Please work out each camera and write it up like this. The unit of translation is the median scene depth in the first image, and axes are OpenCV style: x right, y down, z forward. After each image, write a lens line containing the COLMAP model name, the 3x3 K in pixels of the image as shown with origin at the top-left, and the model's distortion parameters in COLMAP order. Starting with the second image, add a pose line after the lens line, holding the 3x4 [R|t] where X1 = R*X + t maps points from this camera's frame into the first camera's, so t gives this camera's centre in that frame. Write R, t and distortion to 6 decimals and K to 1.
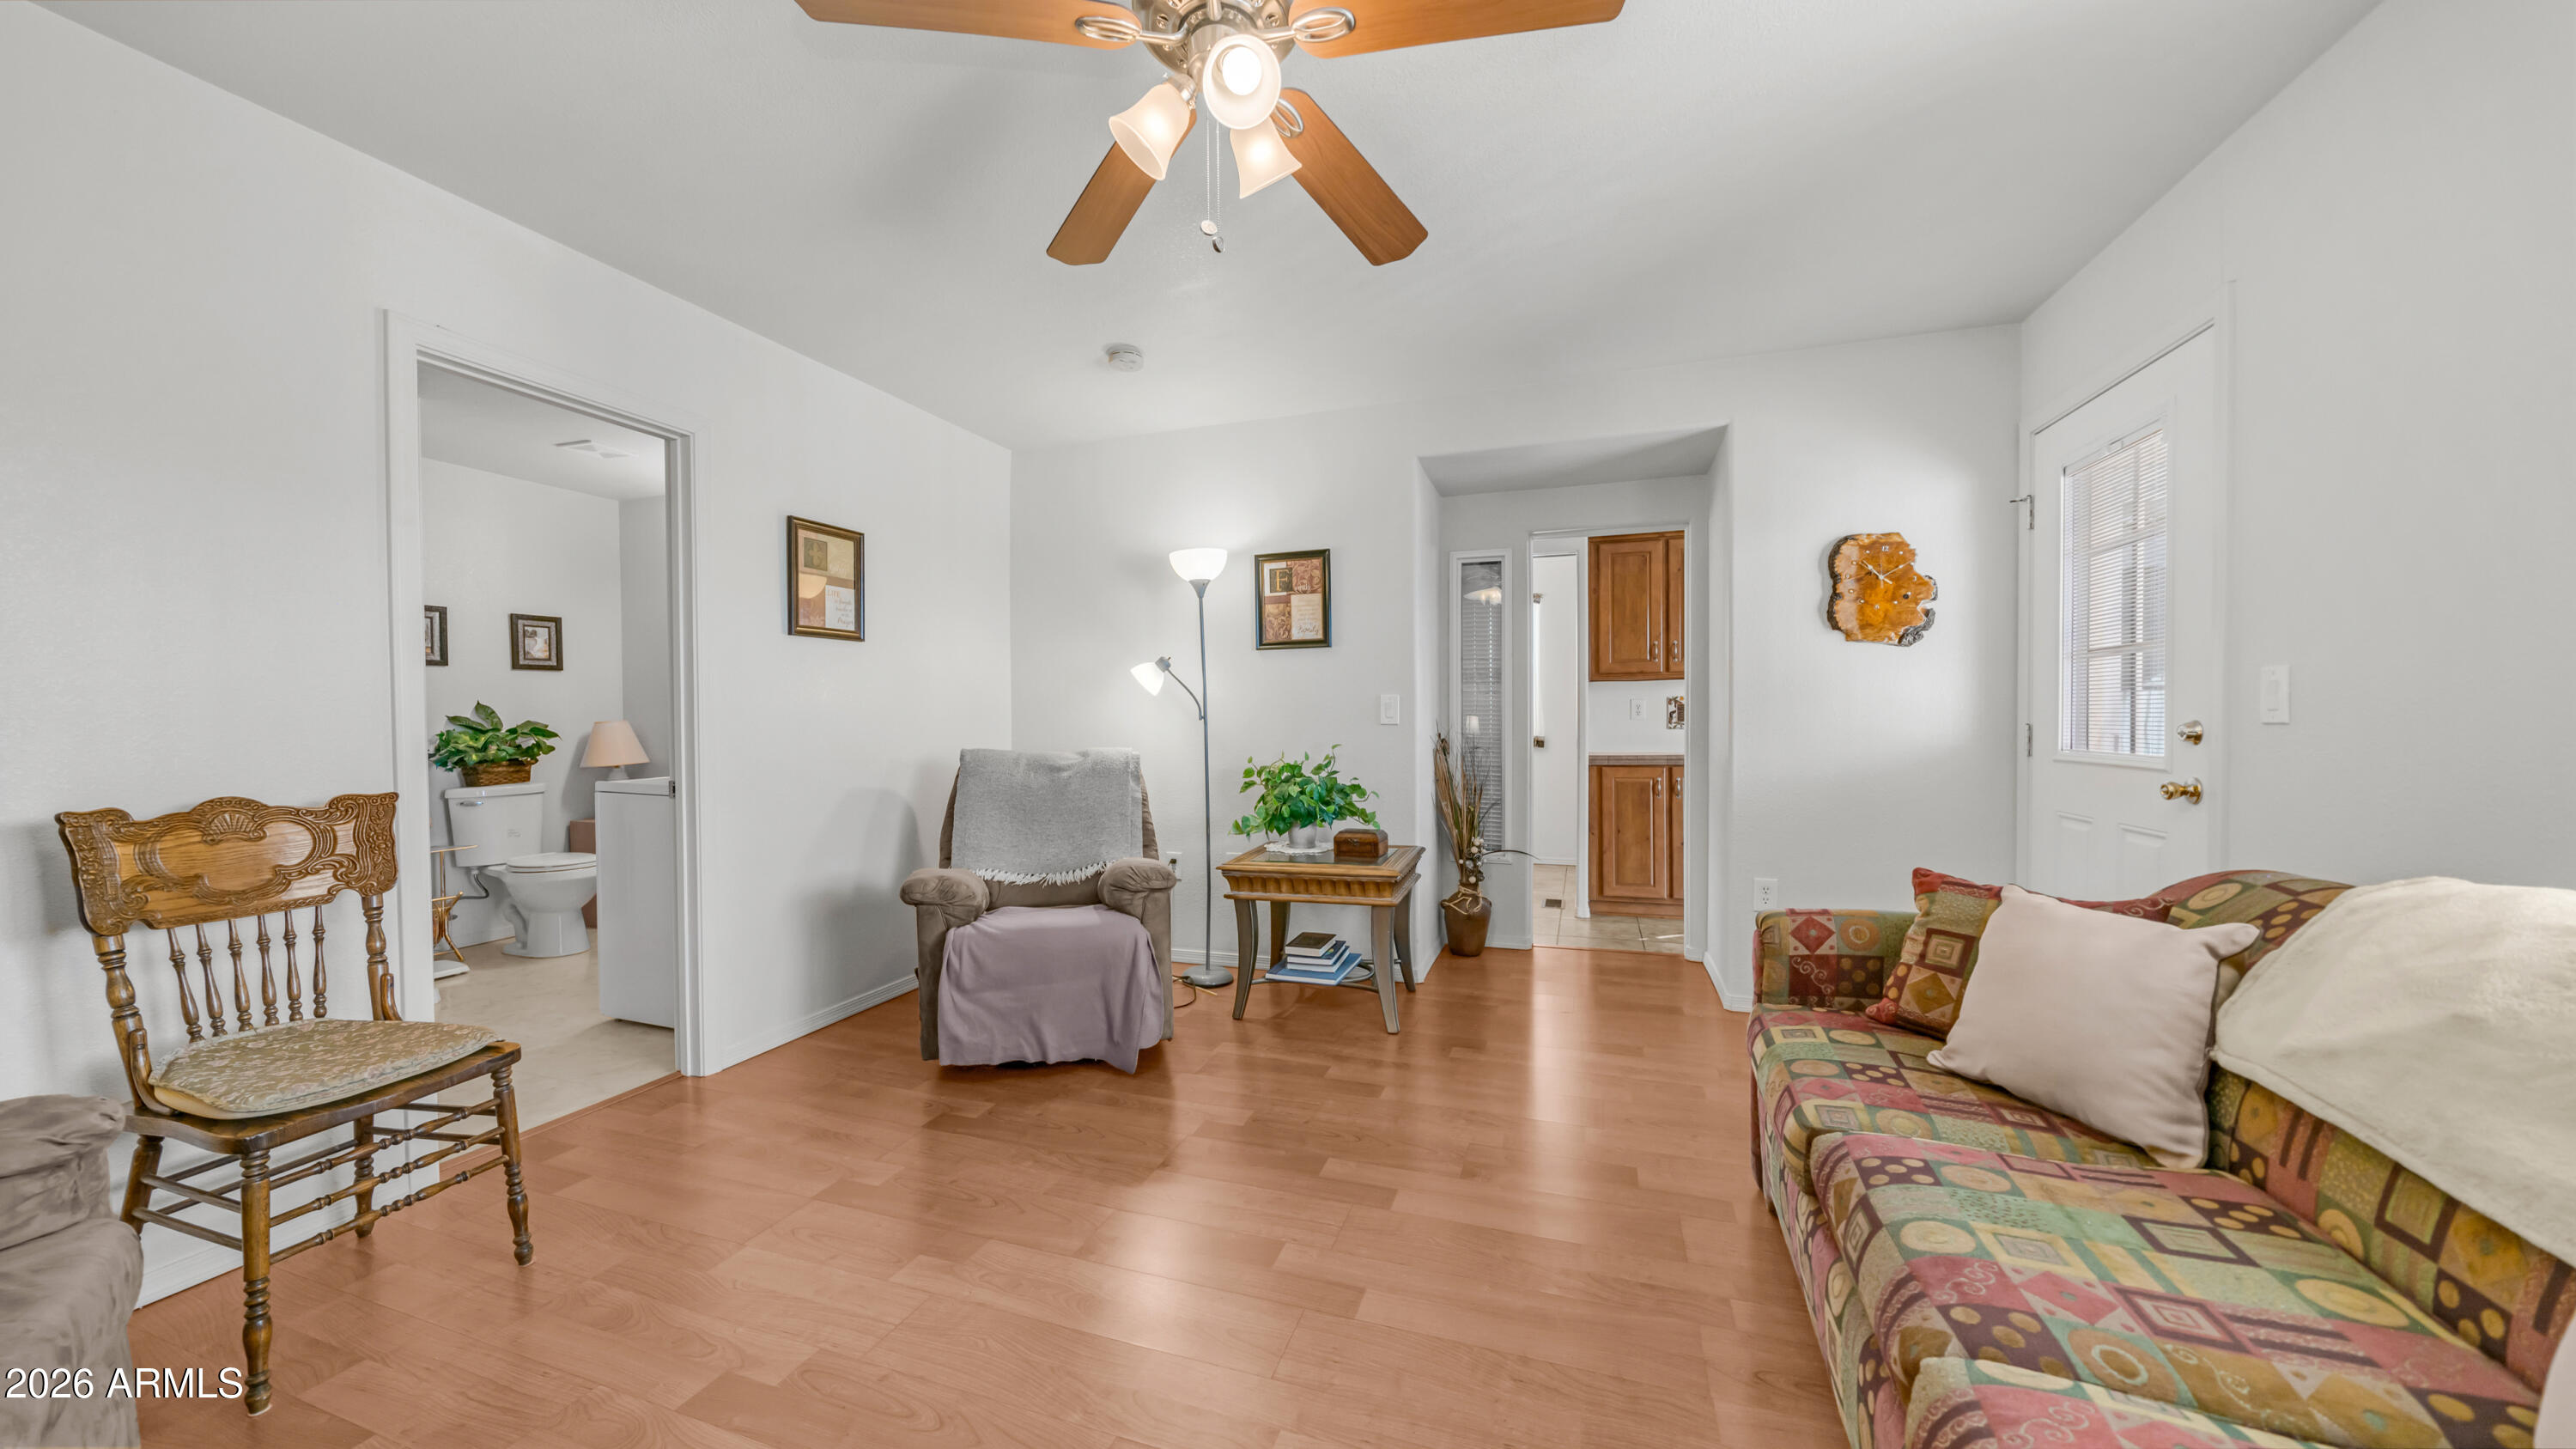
lens RADIAL K [[931.5, 0, 1285.5], [0, 931.5, 736.6], [0, 0, 1]] dist [-0.009336, 0.001076]
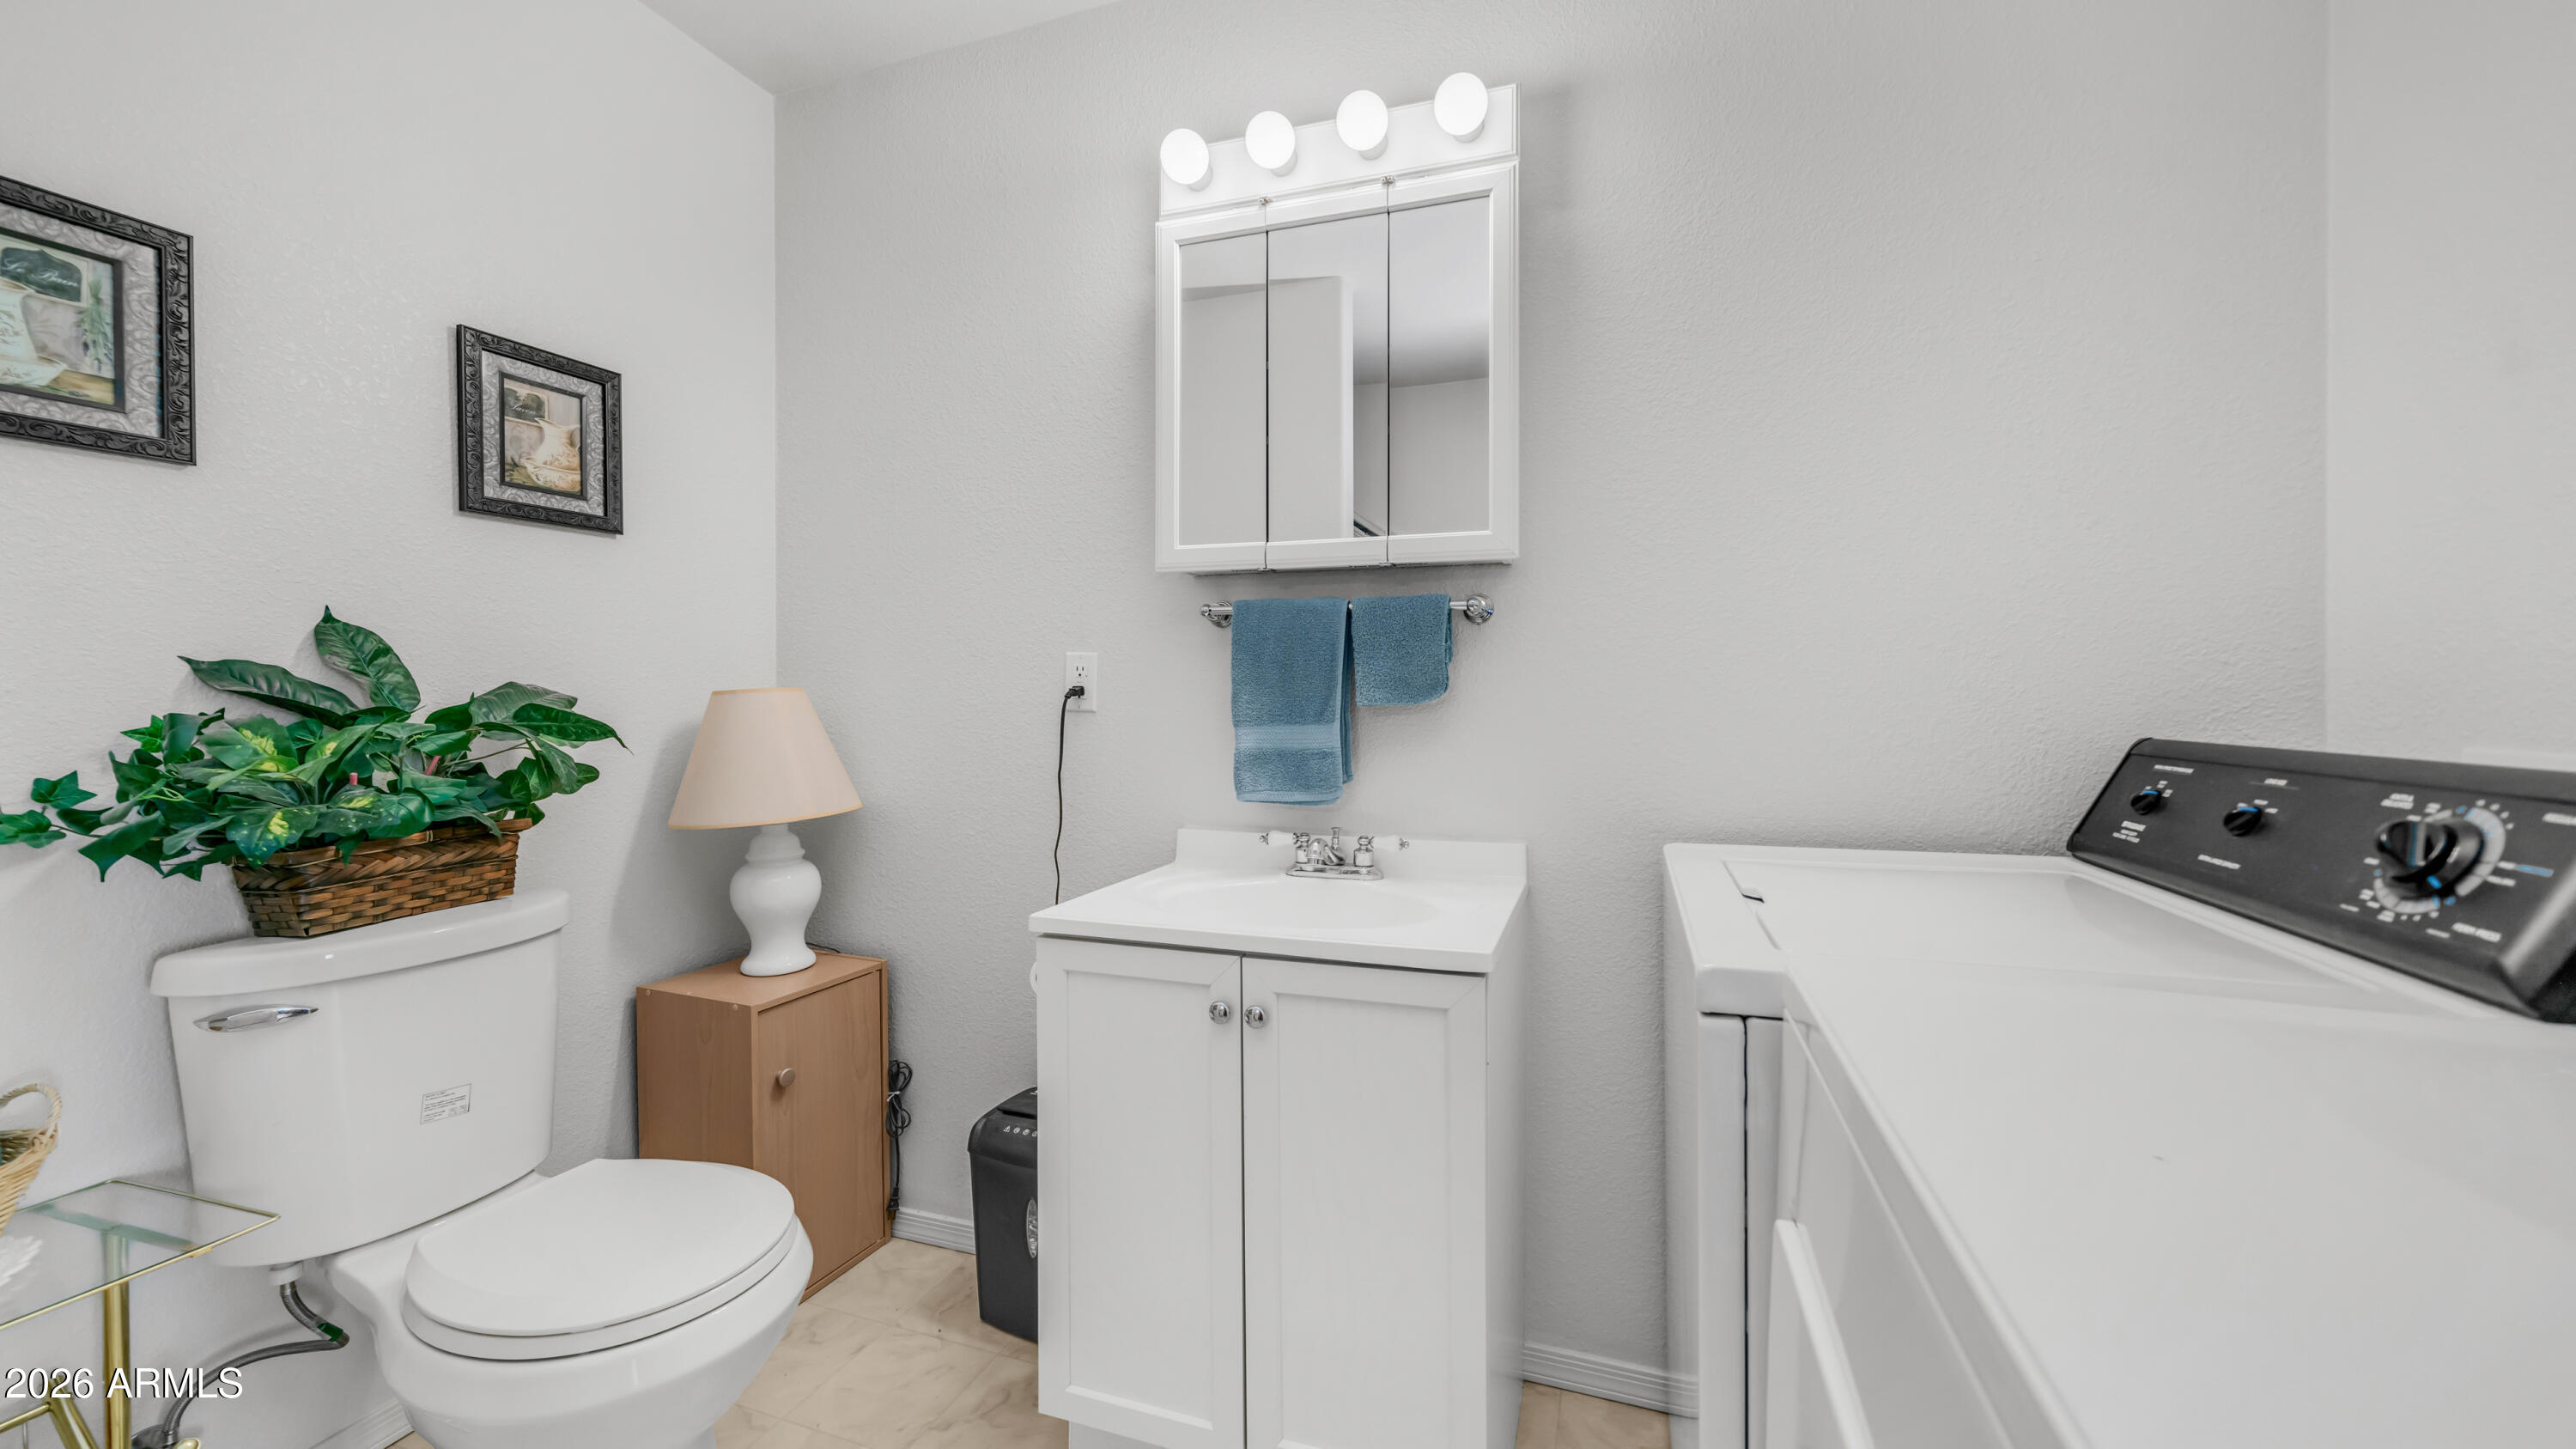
lens RADIAL K [[931.5, 0, 1311.6], [0, 931.5, 713.2], [0, 0, 1]] dist [-0.009336, 0.001076]
pose [[0.999836, 0.006478, 0.016899, -0.572000], [-0.006318, 0.999935, -0.009462, -0.006270], [-0.016959, 0.009354, 0.999812, 0.706569]]
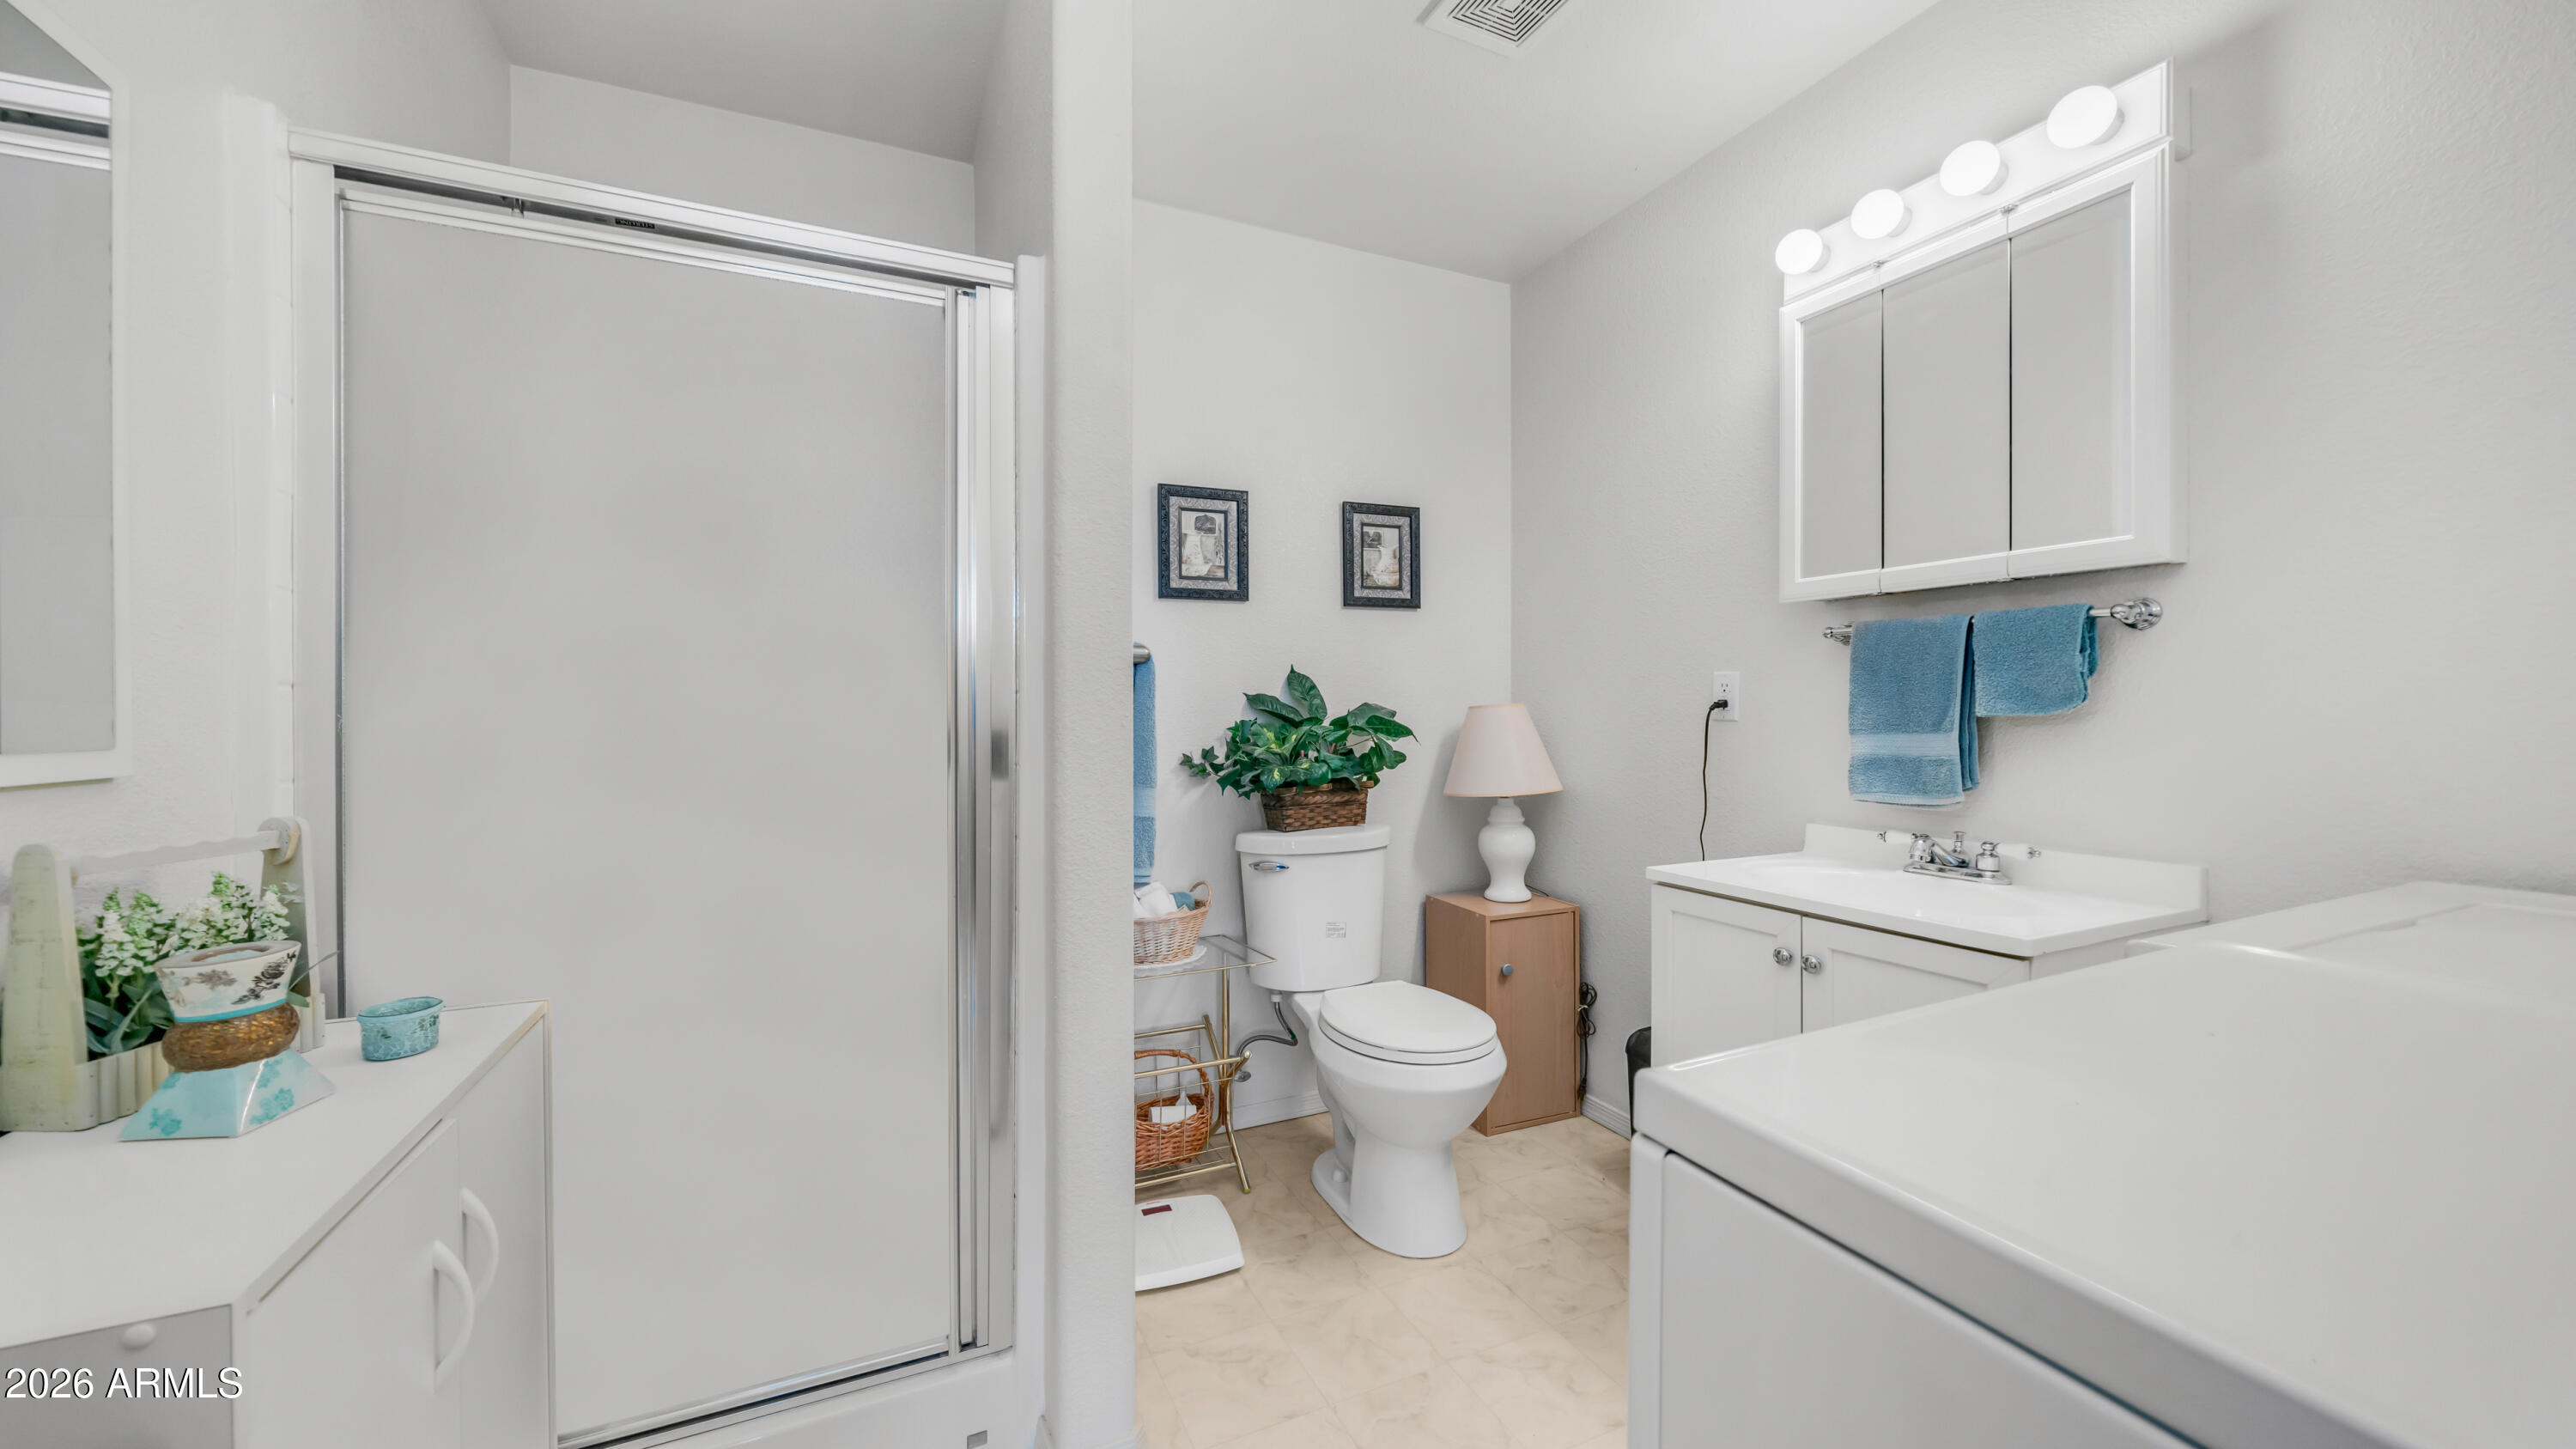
lens RADIAL K [[931.5, 0, 1265.8], [0, 931.5, 721.4], [0, 0, 1]] dist [-0.009336, 0.001076]
pose [[0.686894, 0.010128, -0.726687, -0.483722], [-0.016492, 0.999863, -0.001653, -0.005261], [0.726571, 0.013120, 0.686966, 0.609799]]
